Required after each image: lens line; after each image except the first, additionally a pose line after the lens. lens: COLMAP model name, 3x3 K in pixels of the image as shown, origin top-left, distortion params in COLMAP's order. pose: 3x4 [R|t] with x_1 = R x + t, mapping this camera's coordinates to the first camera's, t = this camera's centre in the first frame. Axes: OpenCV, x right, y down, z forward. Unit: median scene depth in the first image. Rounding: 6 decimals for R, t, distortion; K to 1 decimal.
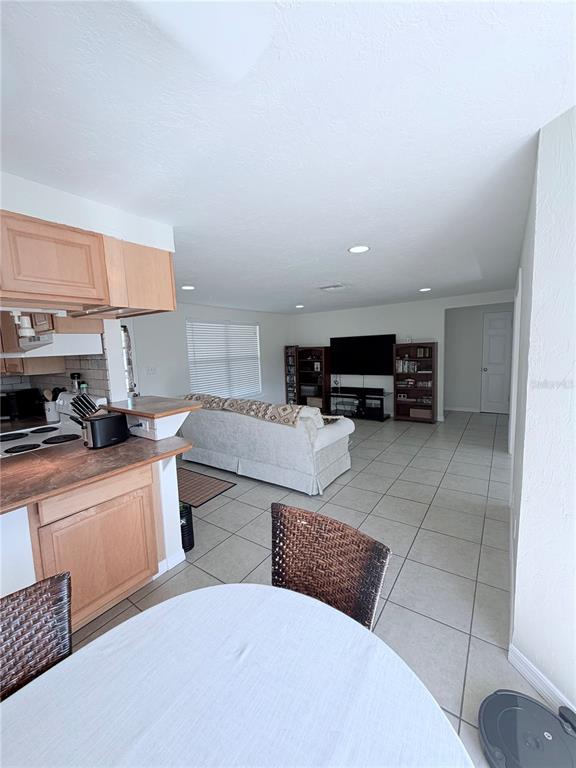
lens RADIAL K [[305.2, 0, 286.2], [0, 305.2, 382.6], [0, 0, 1]] dist [0.001101, 0.000084]
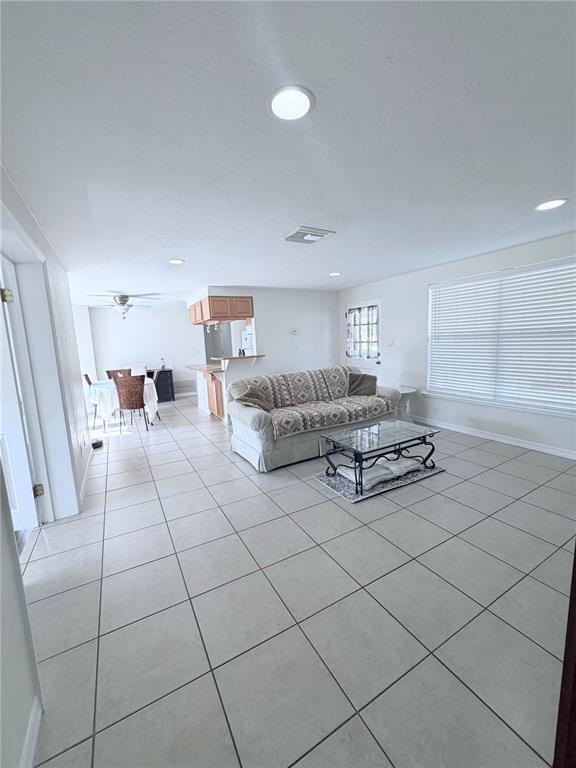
lens RADIAL K [[305.2, 0, 286.2], [0, 305.2, 382.6], [0, 0, 1]] dist [0.001101, 0.000084]
pose [[-0.431090, 0.179272, -0.884321, 0.573435], [-0.043457, 0.974802, 0.218799, -0.099526], [0.901262, 0.132752, -0.412436, 0.897080]]
